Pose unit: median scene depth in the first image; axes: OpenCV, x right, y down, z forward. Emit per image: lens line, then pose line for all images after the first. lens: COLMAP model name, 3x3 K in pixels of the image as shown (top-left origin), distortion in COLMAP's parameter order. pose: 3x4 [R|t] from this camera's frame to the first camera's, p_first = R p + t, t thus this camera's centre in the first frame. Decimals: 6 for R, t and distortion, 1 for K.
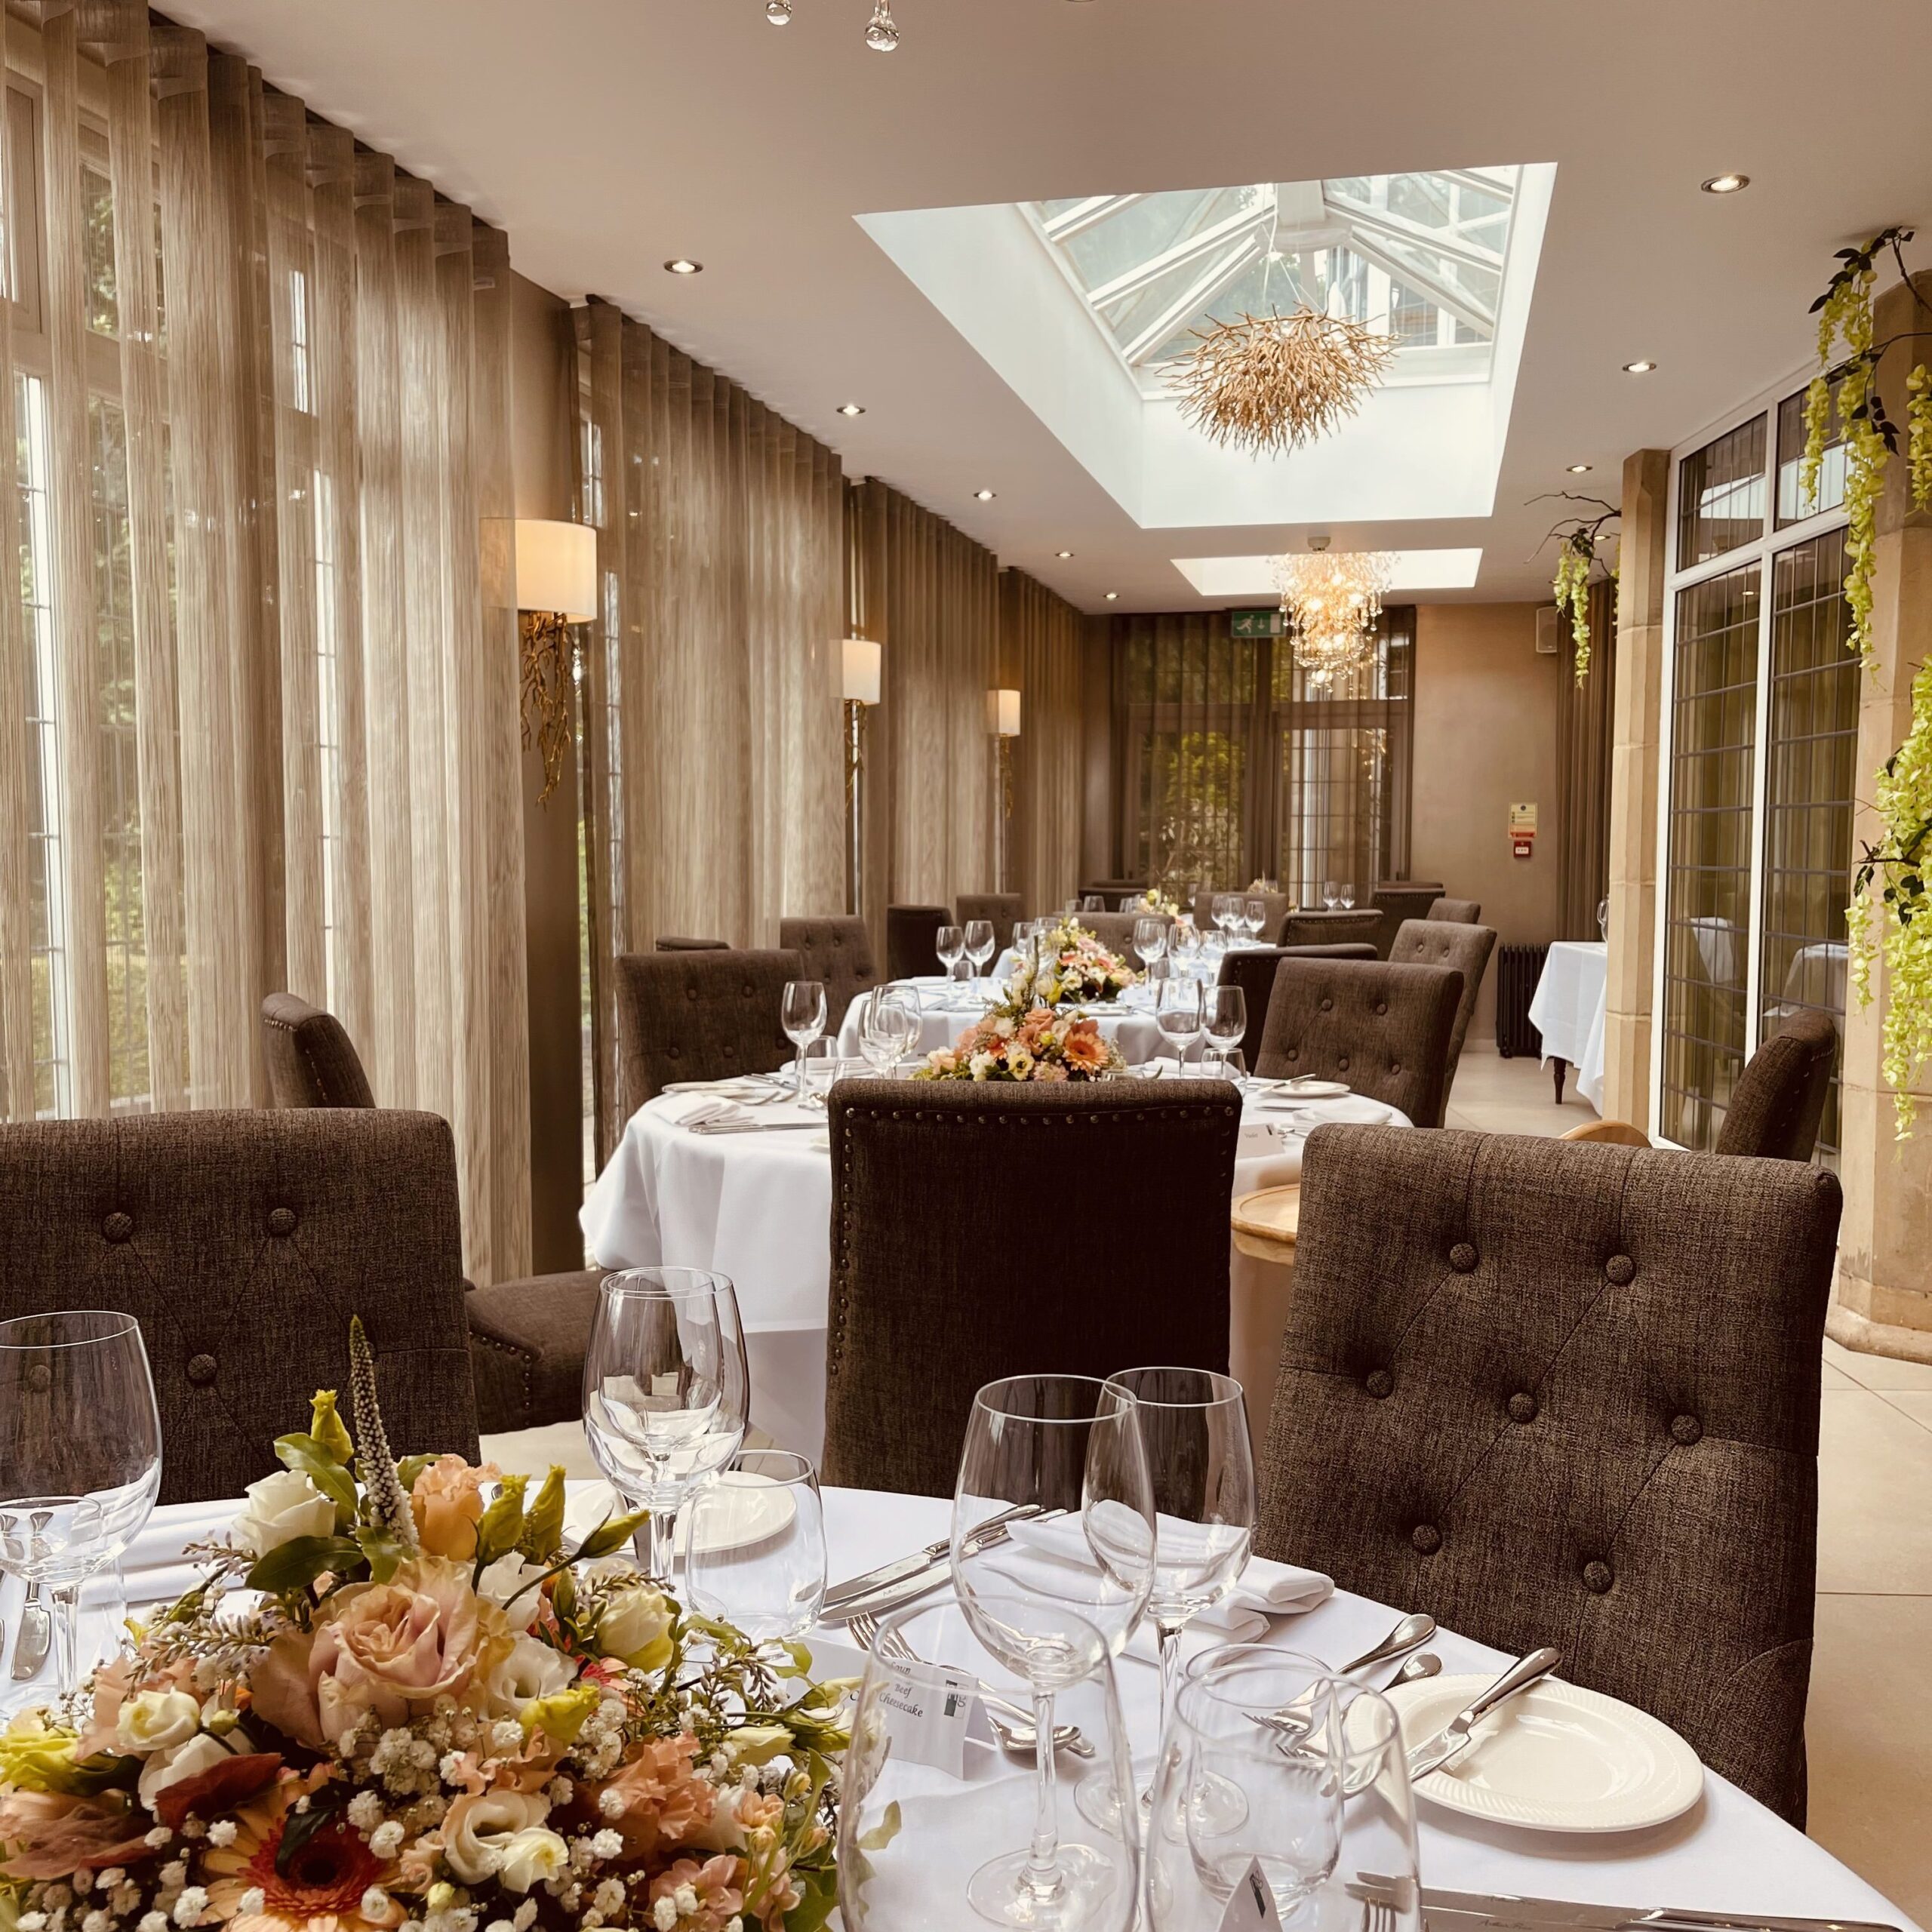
lens RADIAL K [[1937.1, 0, 961.6], [0, 1937.1, 961.7], [0, 0, 1]] dist [0.007779, 0.000000]
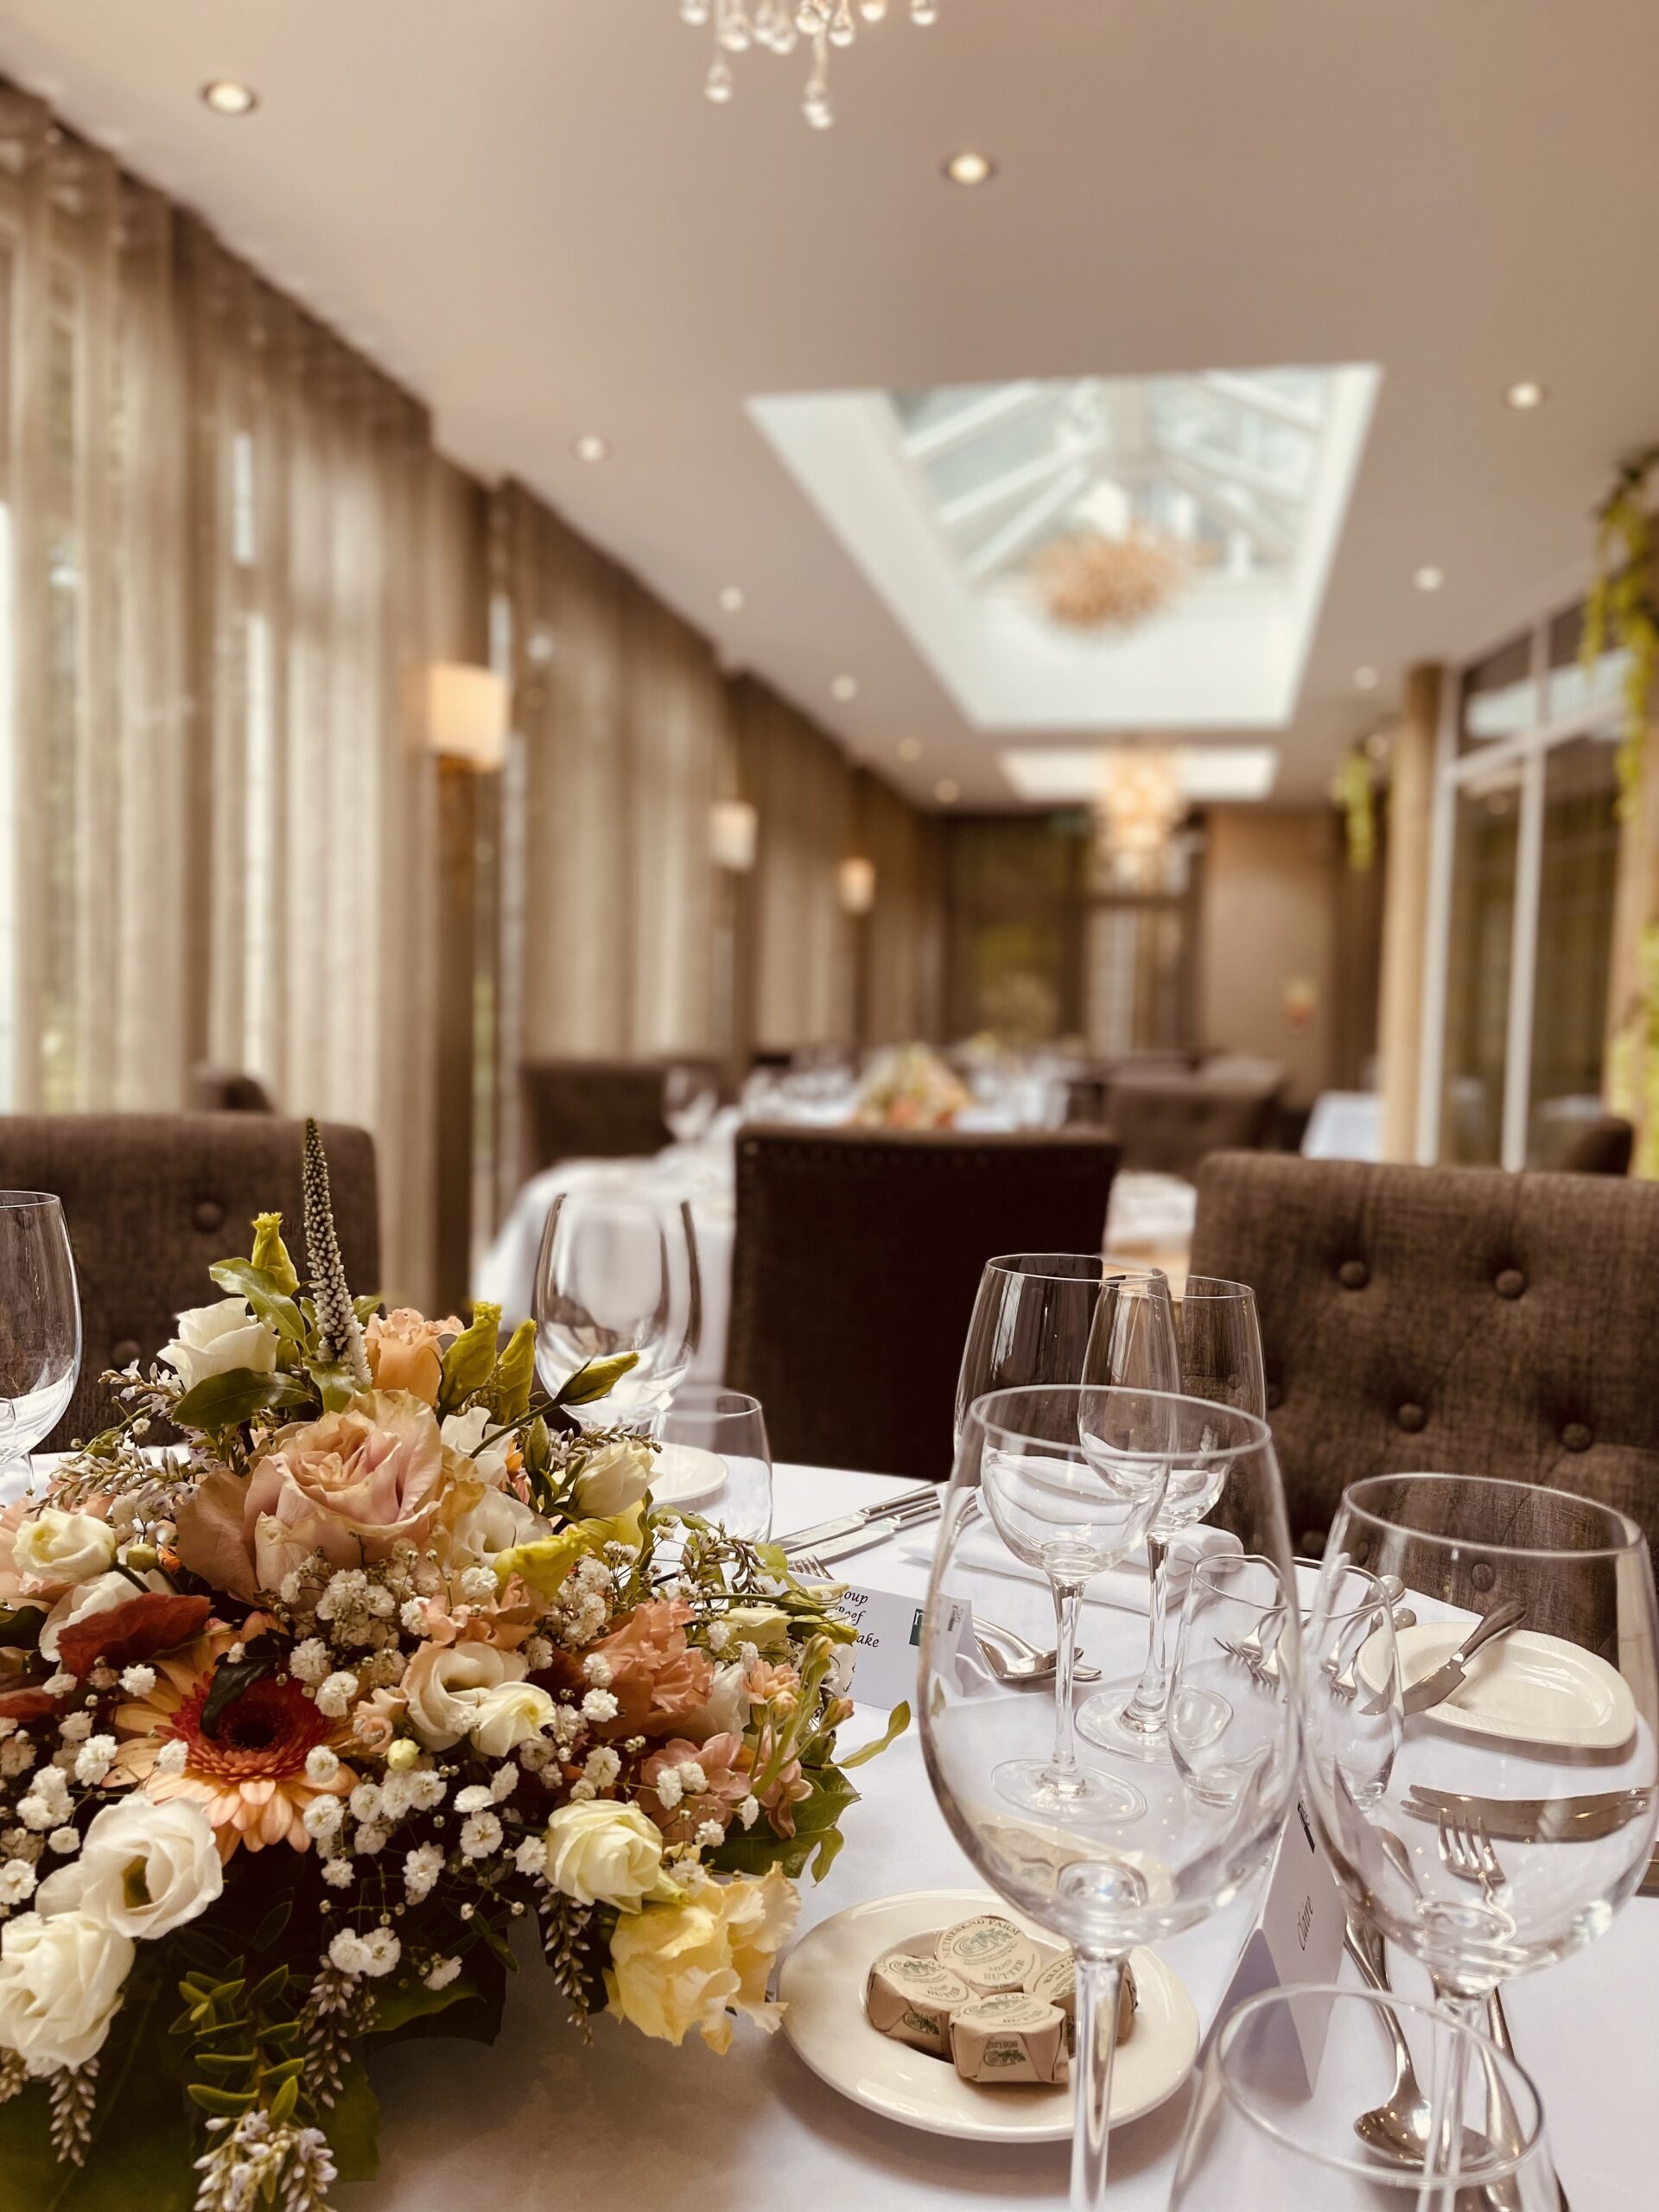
lens RADIAL K [[1665.4, 0, 833.3], [0, 1665.4, 1114.1], [0, 0, 1]] dist [0.029380, -0.058898]
pose [[0.999413, 0.026036, 0.022266, -0.039896], [-0.025816, 0.999616, -0.010103, 0.077809], [-0.022521, 0.009522, 0.999701, 0.104548]]
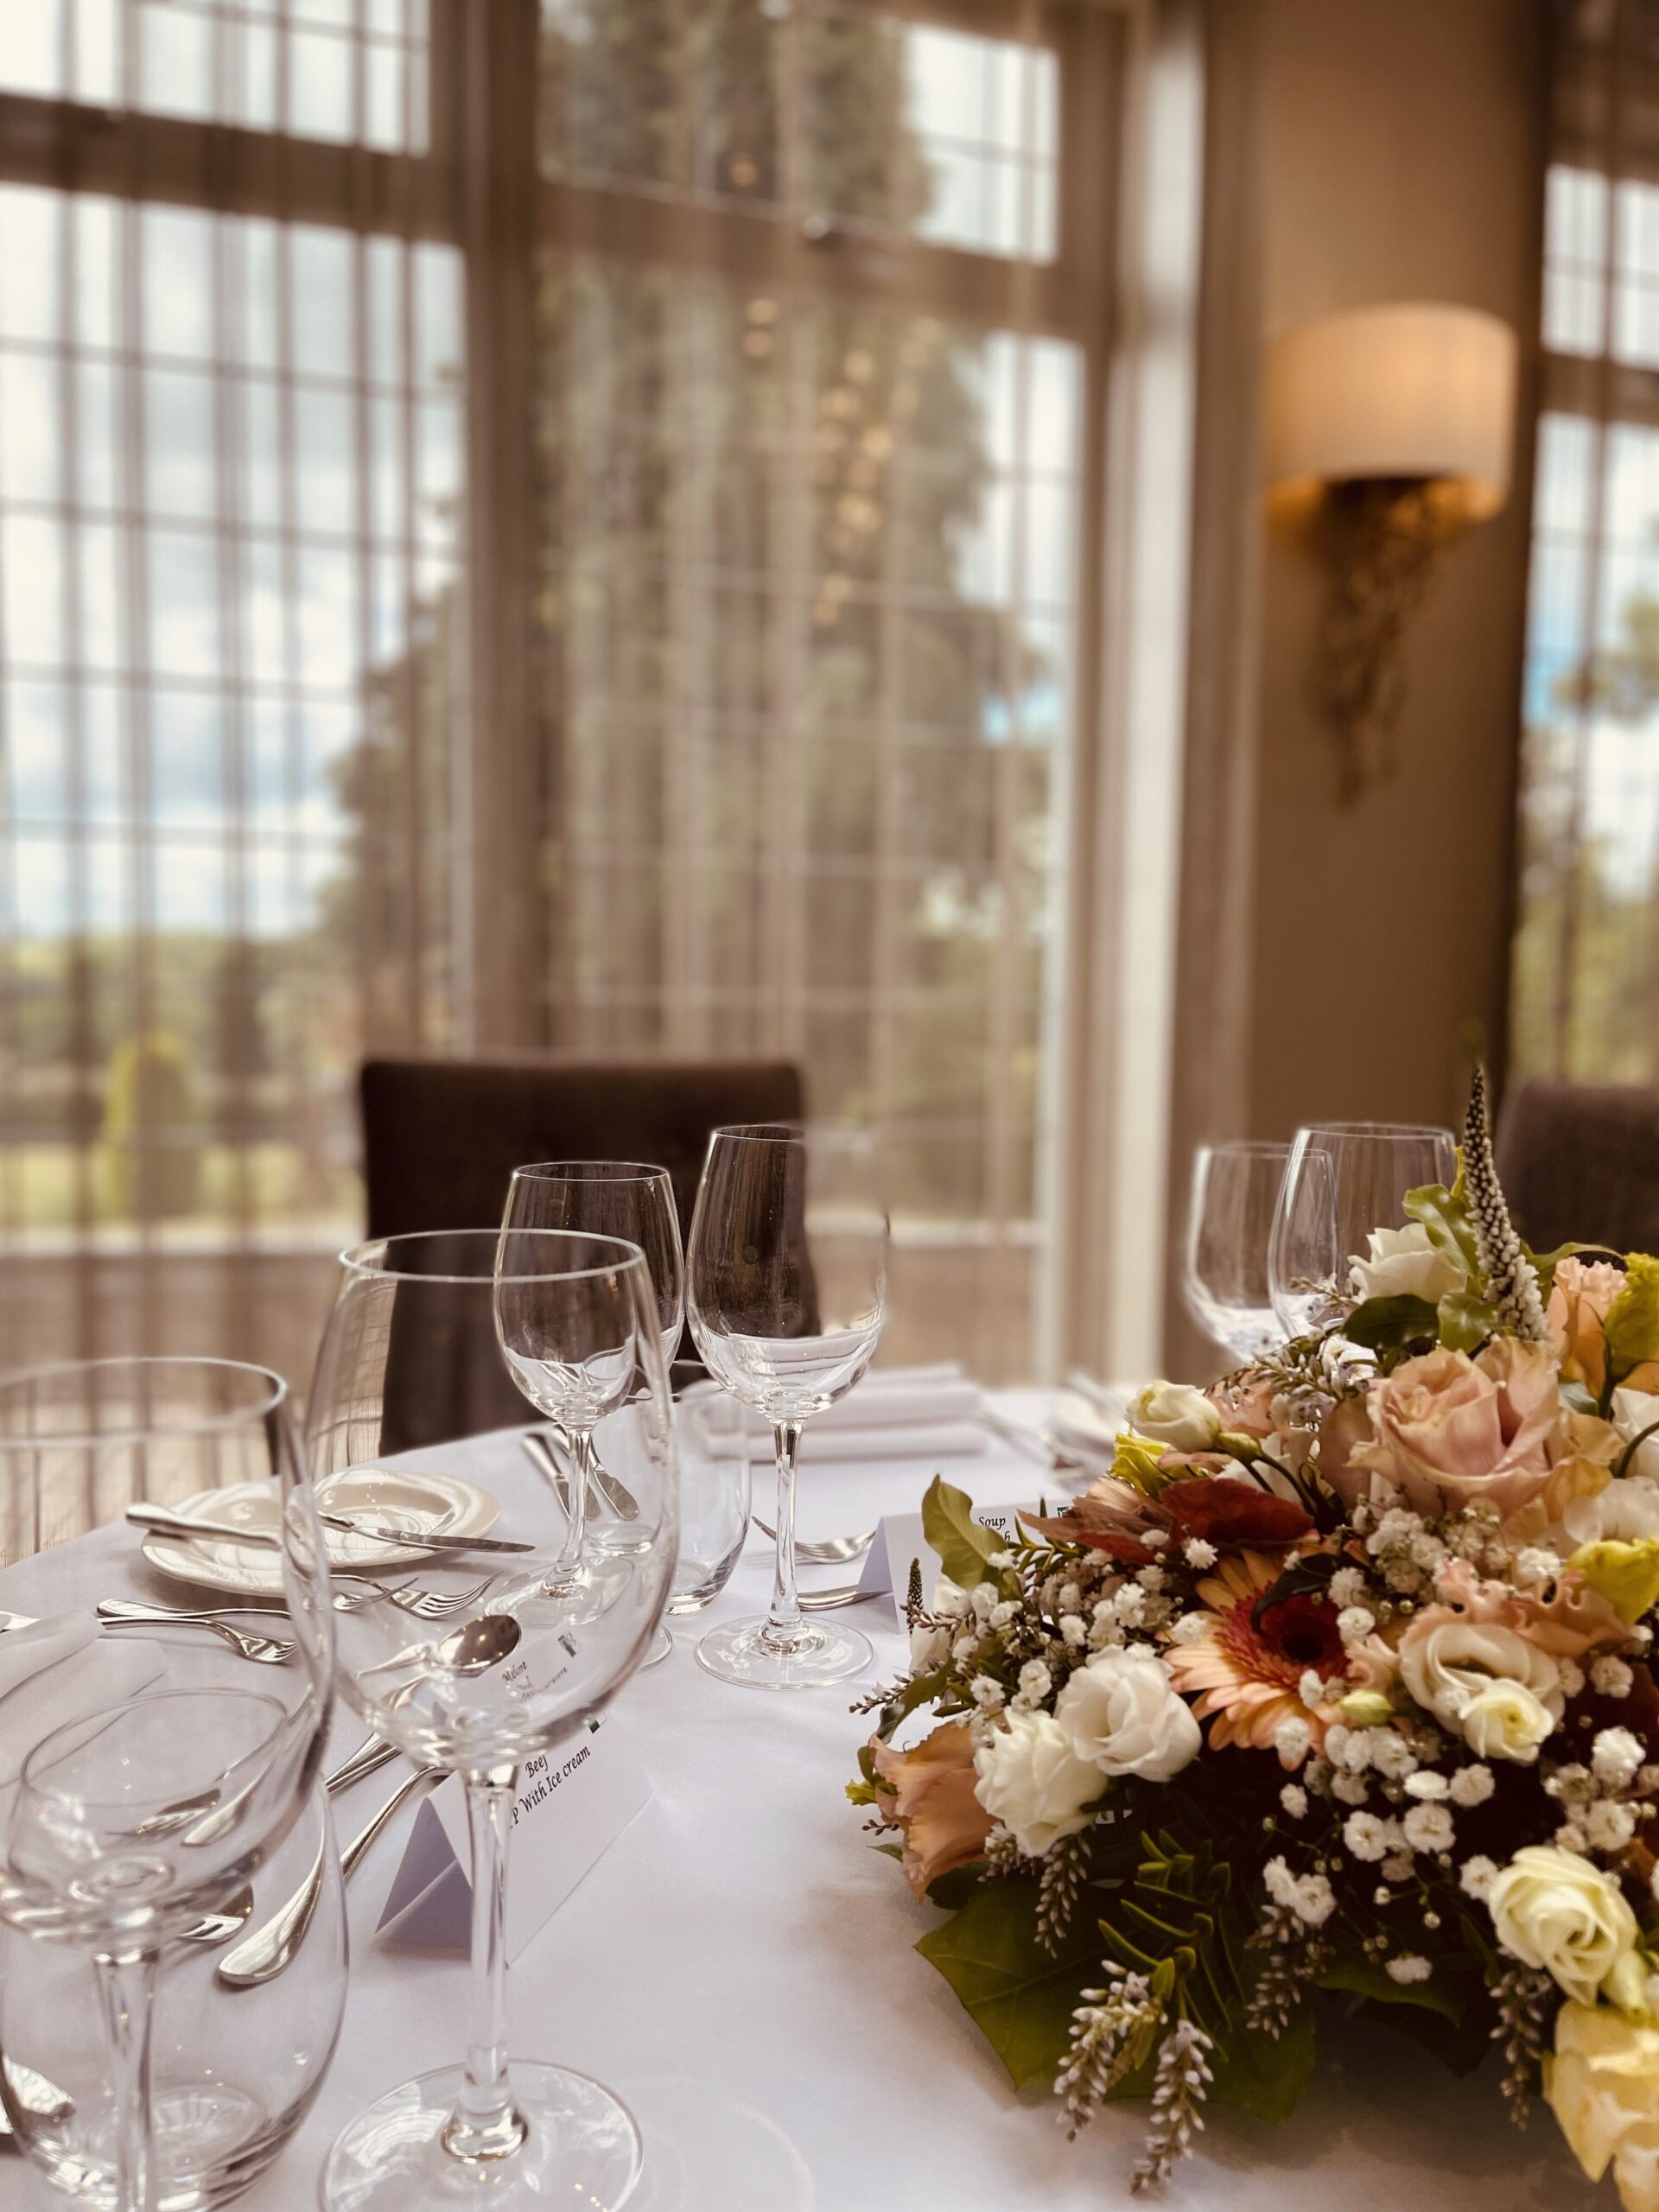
lens RADIAL K [[1665.4, 0, 830.9], [0, 1665.4, 1112.3], [0, 0, 1]] dist [0.029380, -0.058898]
pose [[0.528985, 0.080850, -0.844771, 0.056147], [-0.073401, 0.996080, 0.049368, 0.085256], [0.845451, 0.035892, 0.532845, 0.170575]]
